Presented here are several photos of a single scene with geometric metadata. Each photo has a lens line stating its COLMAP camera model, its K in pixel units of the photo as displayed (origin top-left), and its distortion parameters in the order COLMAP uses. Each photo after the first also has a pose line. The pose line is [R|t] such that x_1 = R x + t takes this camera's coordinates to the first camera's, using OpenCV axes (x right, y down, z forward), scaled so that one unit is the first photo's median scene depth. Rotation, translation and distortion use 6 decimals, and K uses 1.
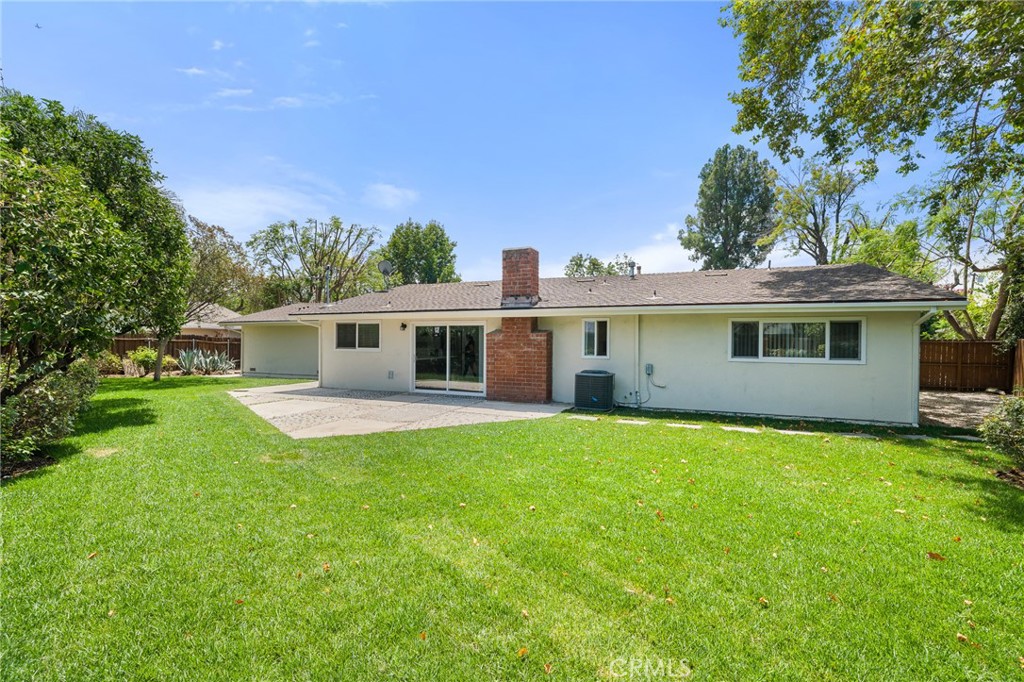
lens RADIAL K [[471.2, 0, 512.2], [0, 471.2, 338.7], [0, 0, 1]] dist [0.000044, 0.000629]
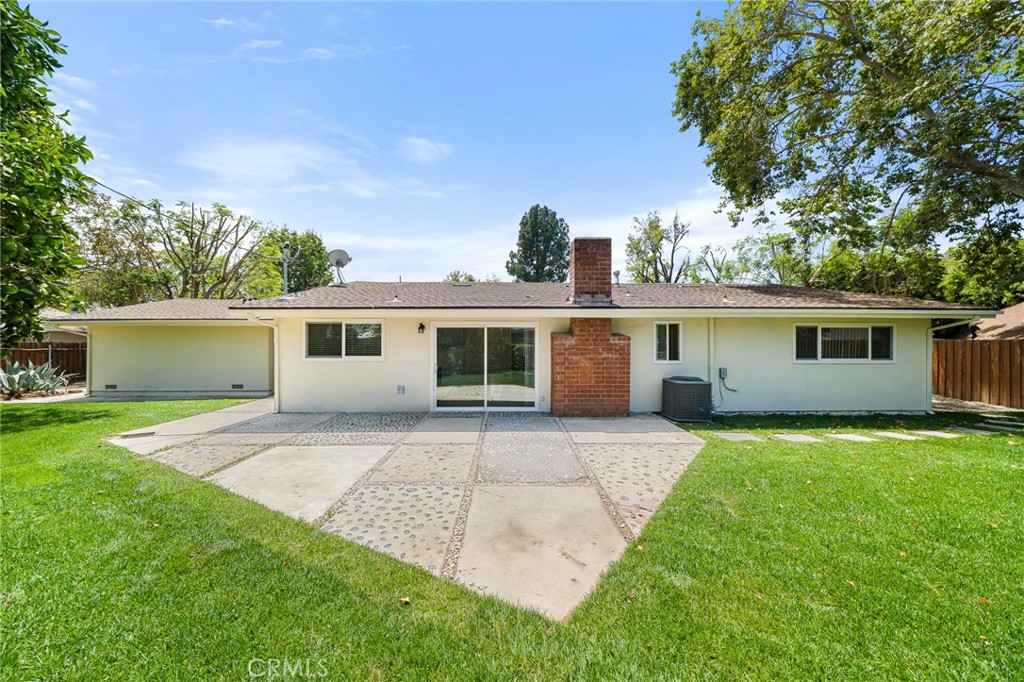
lens RADIAL K [[348.4, 0, 513.6], [0, 348.4, 339.2], [0, 0, 1]] dist [-0.001810, 0.000404]
pose [[0.910039, -0.003550, 0.414507, -0.330373], [0.004044, 0.999992, -0.000313, -0.006379], [-0.414502, 0.001961, 0.910046, 0.413677]]
